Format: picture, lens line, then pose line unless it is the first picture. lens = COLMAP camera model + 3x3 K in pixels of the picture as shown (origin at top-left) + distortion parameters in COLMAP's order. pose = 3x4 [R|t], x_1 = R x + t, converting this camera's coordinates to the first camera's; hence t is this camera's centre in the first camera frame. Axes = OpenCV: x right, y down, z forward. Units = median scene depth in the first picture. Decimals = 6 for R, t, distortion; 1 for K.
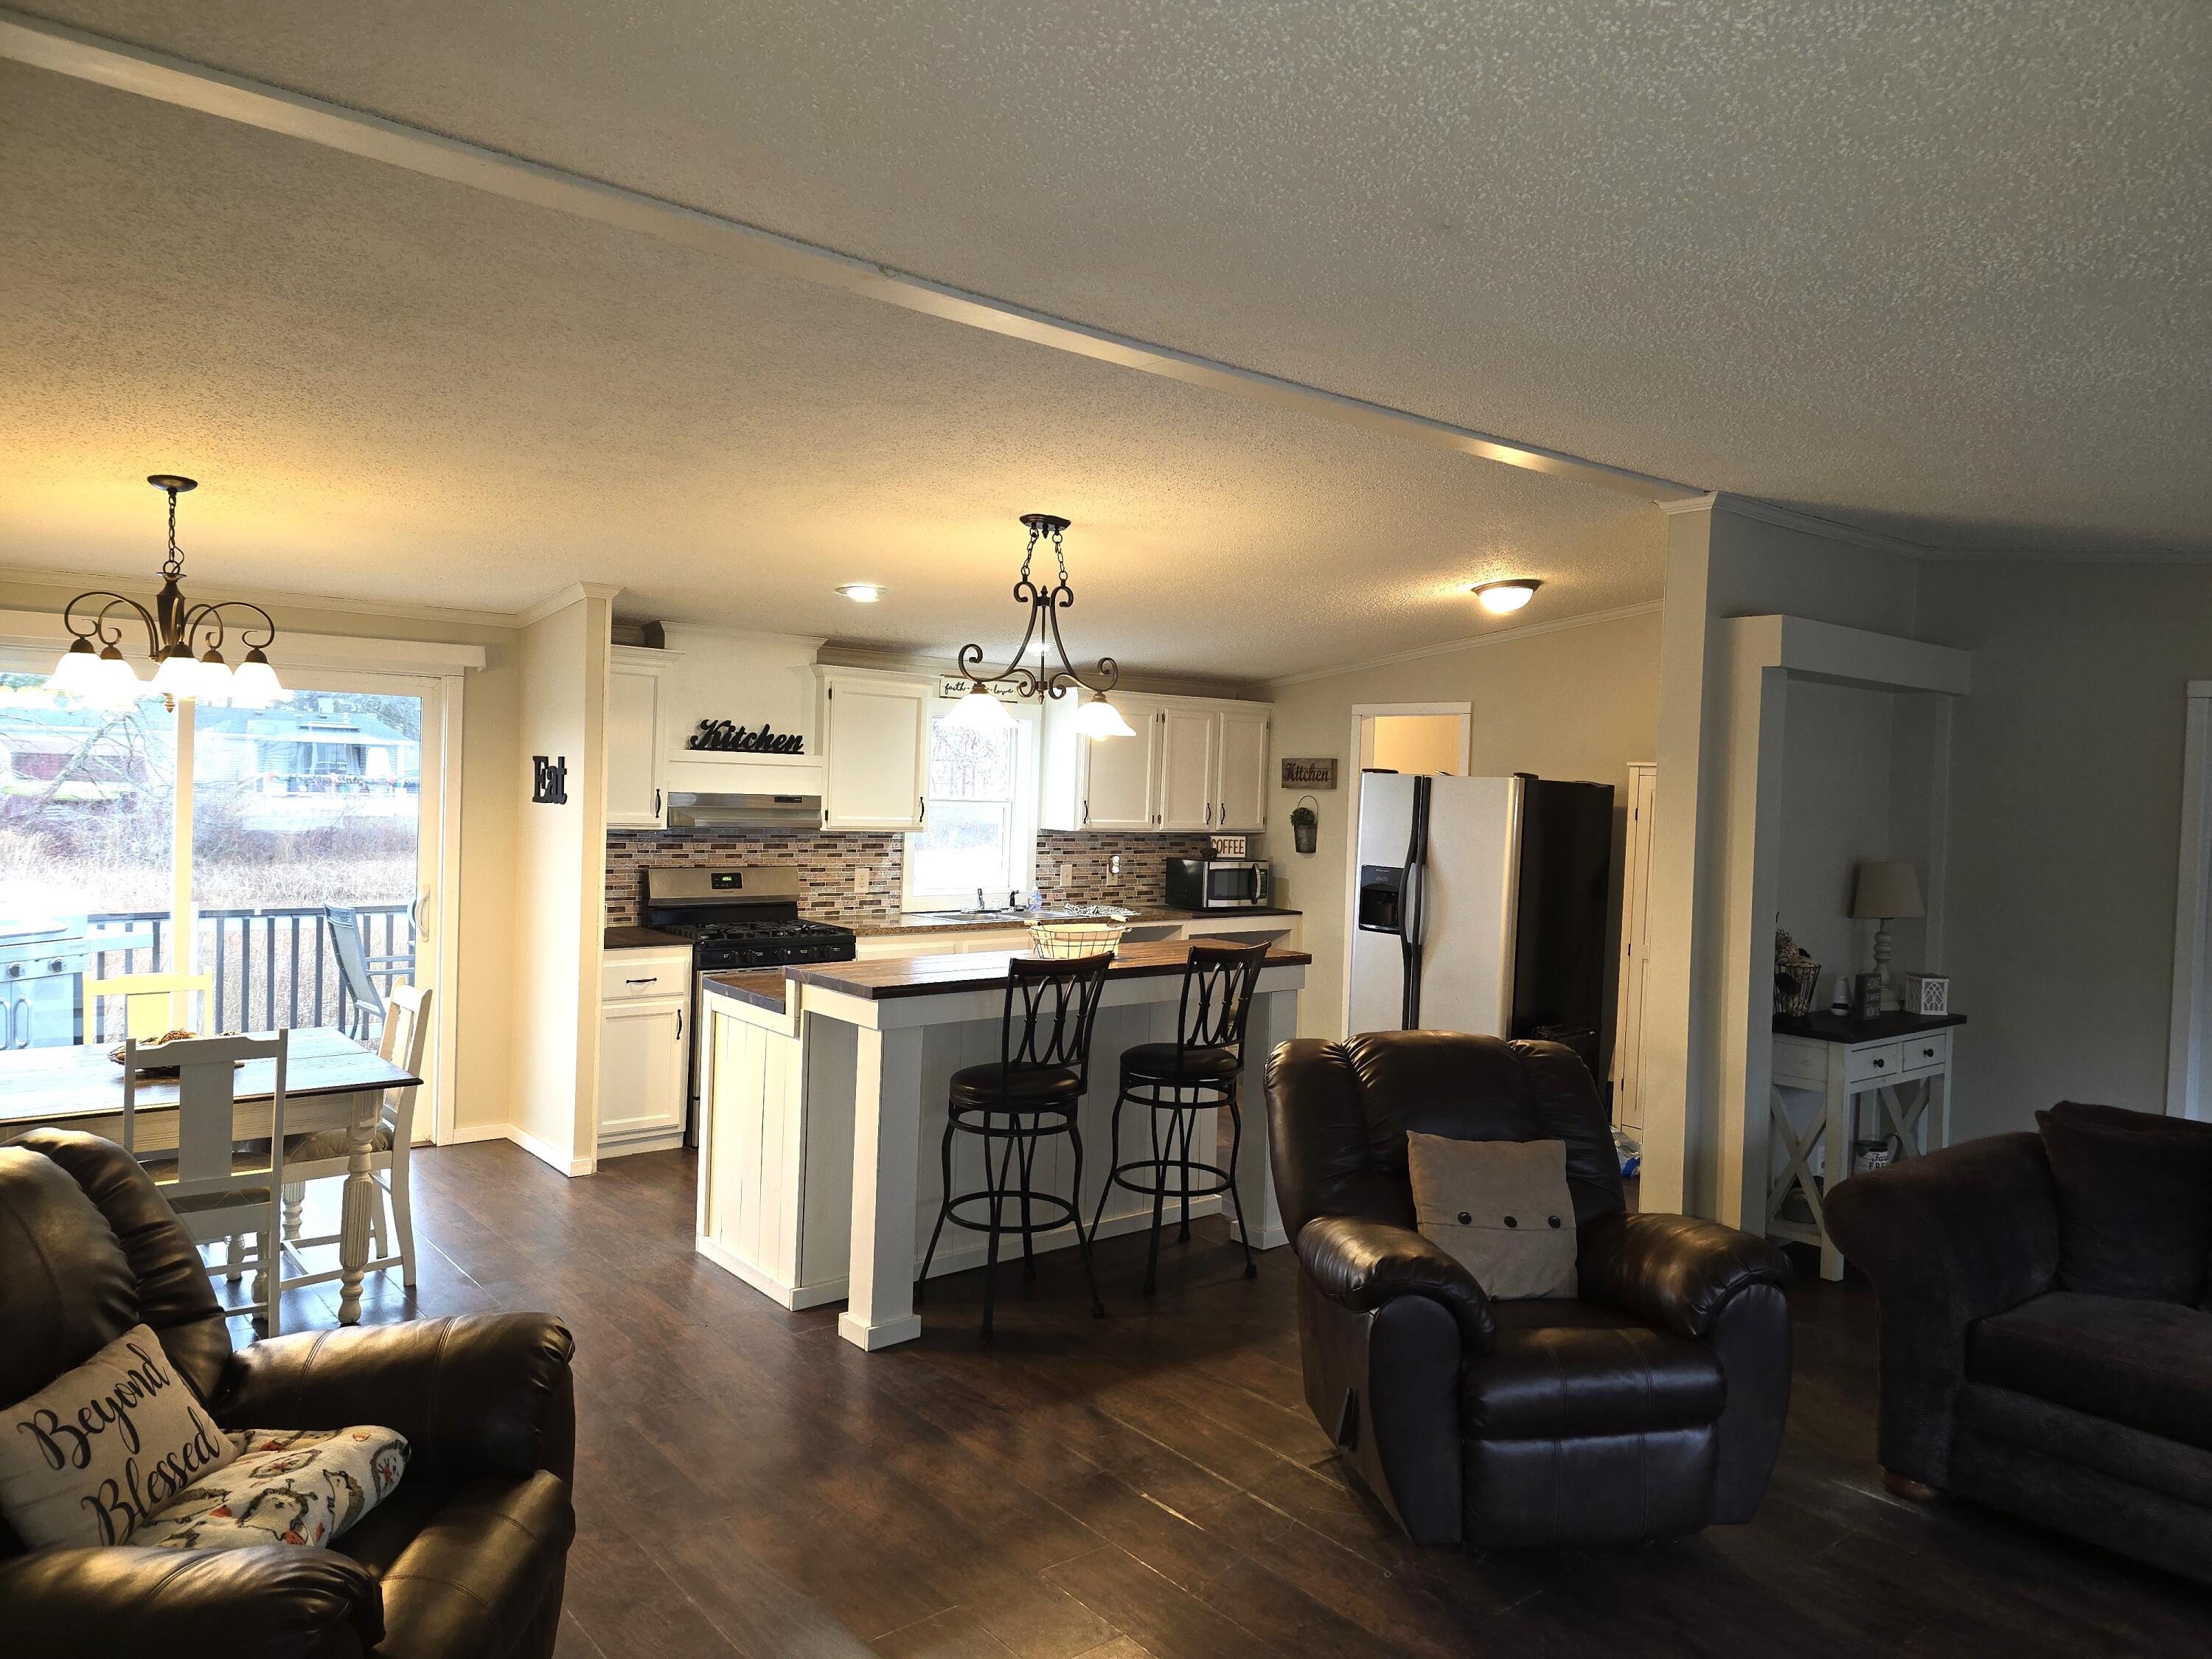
lens RADIAL K [[1458.2, 0, 1099.2], [0, 1458.2, 829.7], [0, 0, 1]] dist [0.057491, -0.056744]
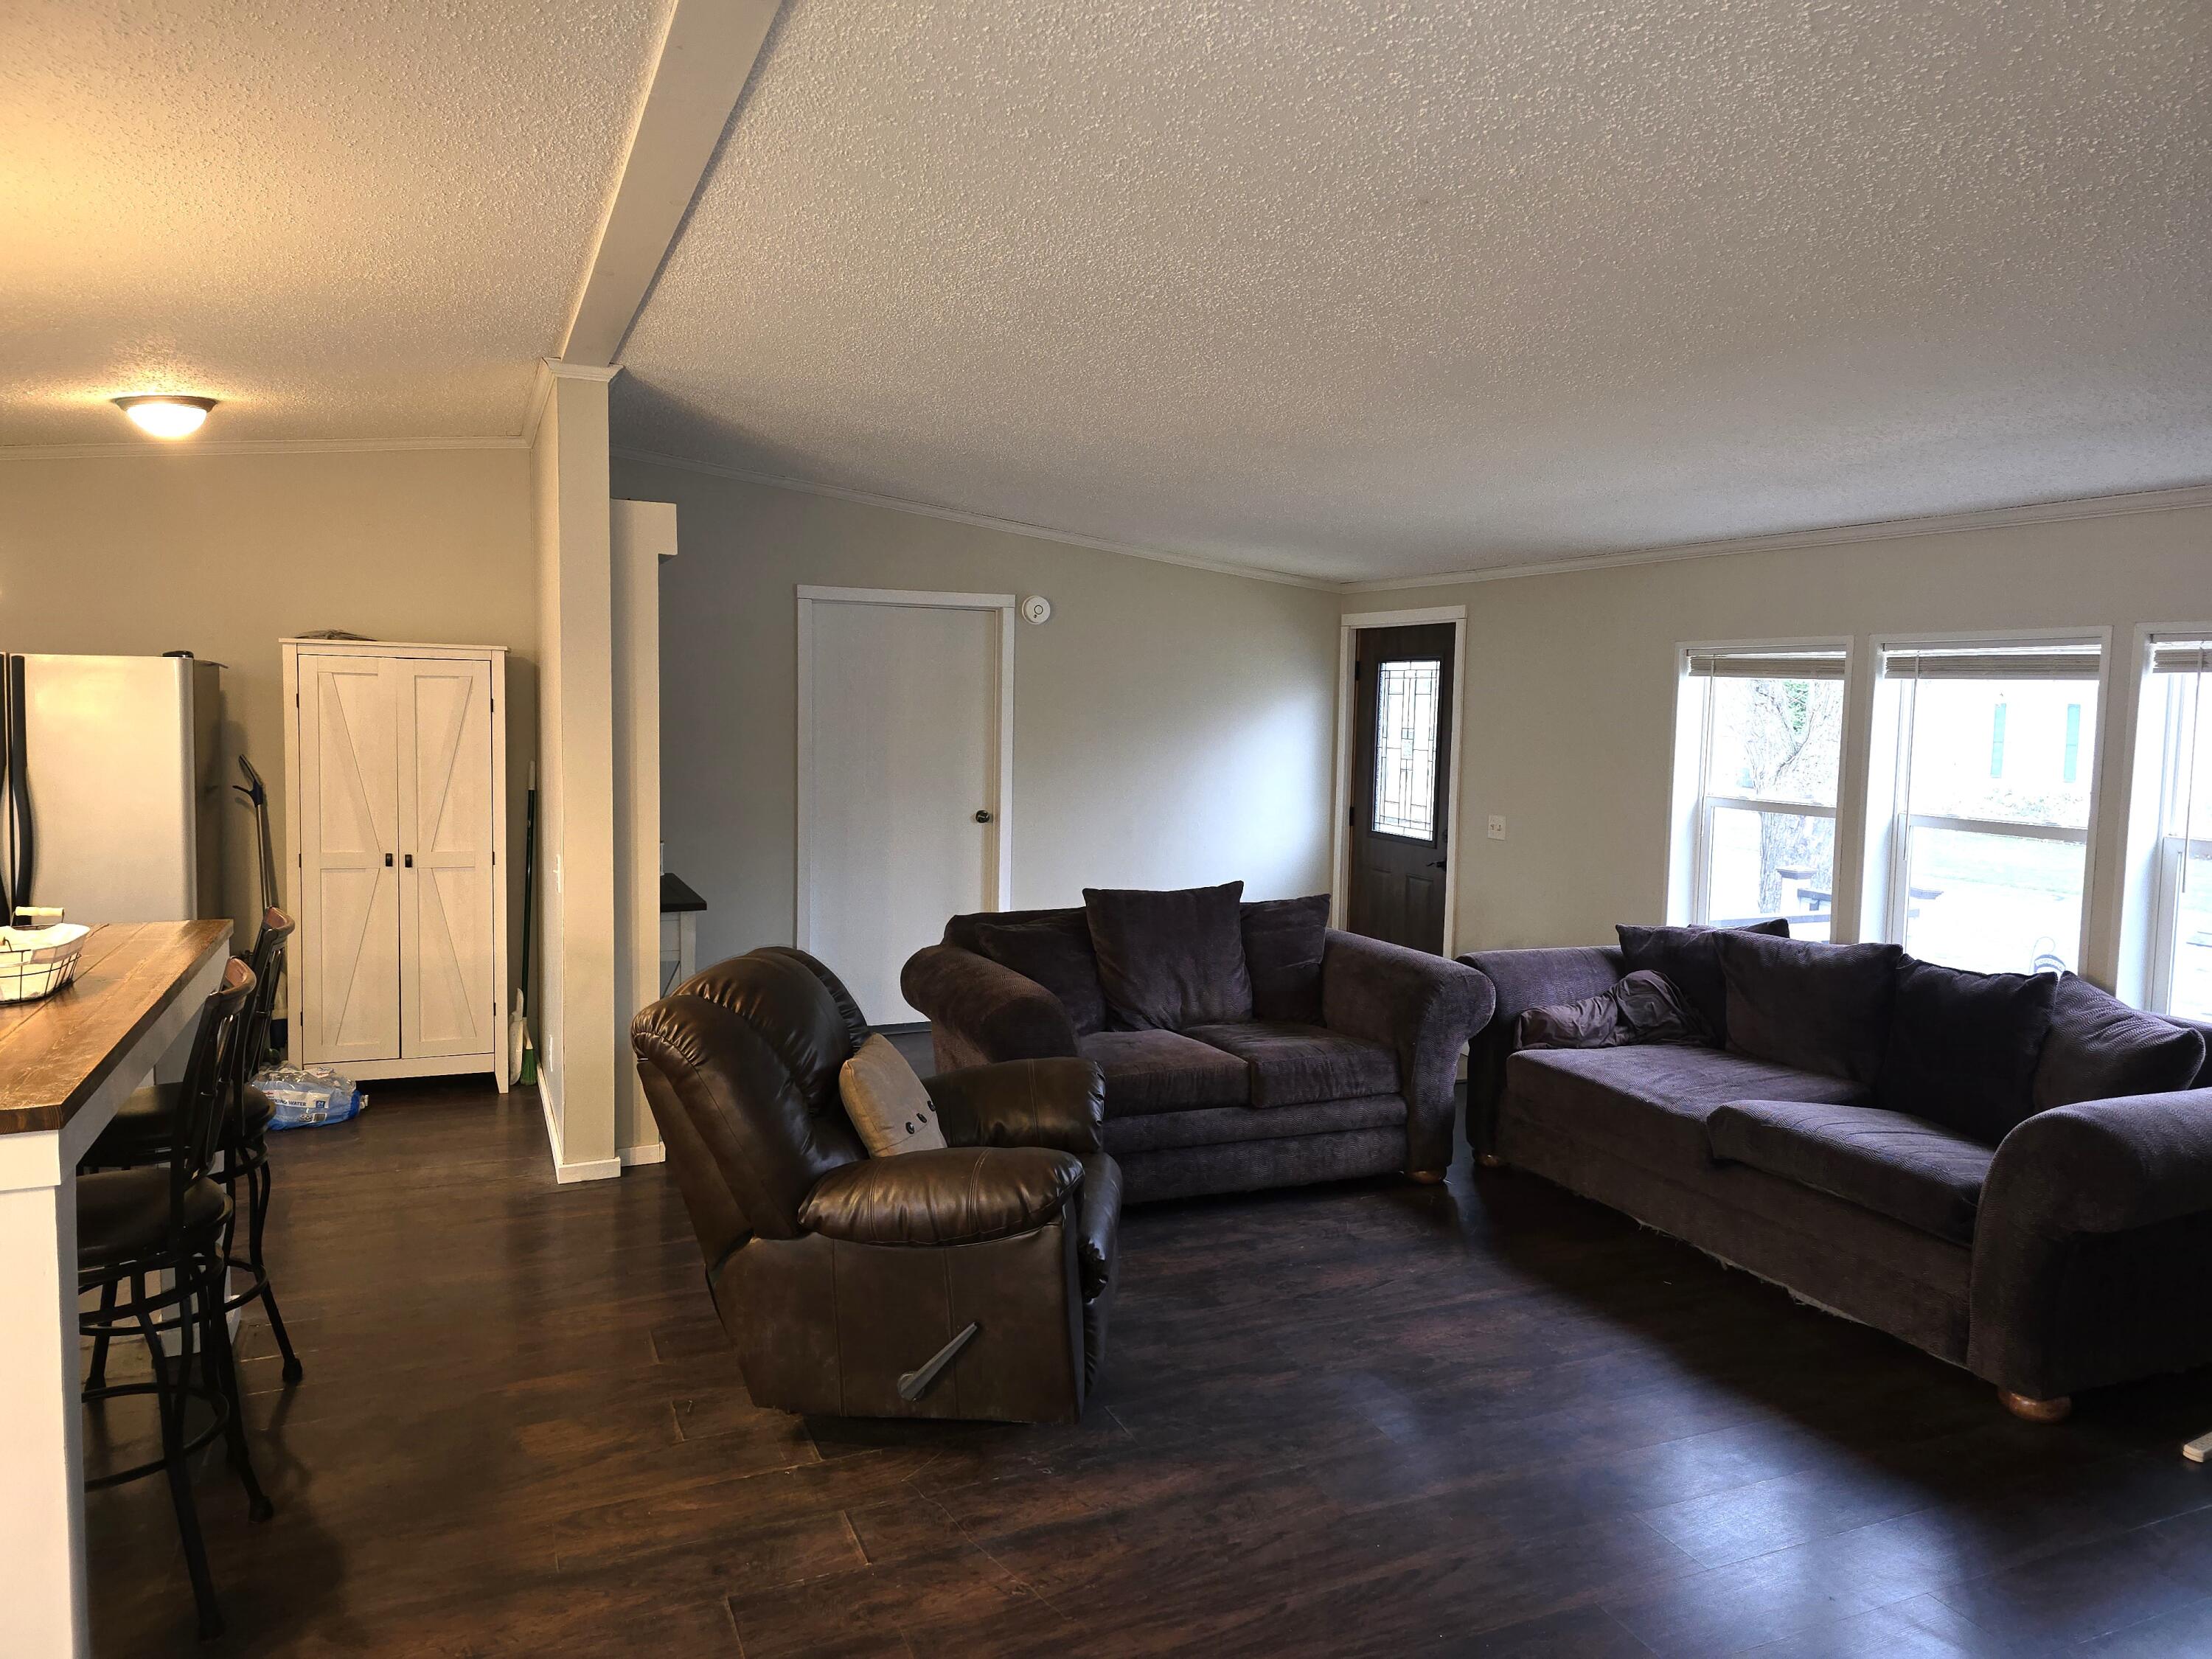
lens RADIAL K [[1483.1, 0, 1094.1], [0, 1483.1, 813.3], [0, 0, 1]] dist [0.061231, -0.056289]
pose [[0.272624, -0.103984, 0.956485, -0.324529], [0.025020, 0.994572, 0.100993, -0.021172], [-0.961795, -0.003602, 0.273746, 0.304310]]
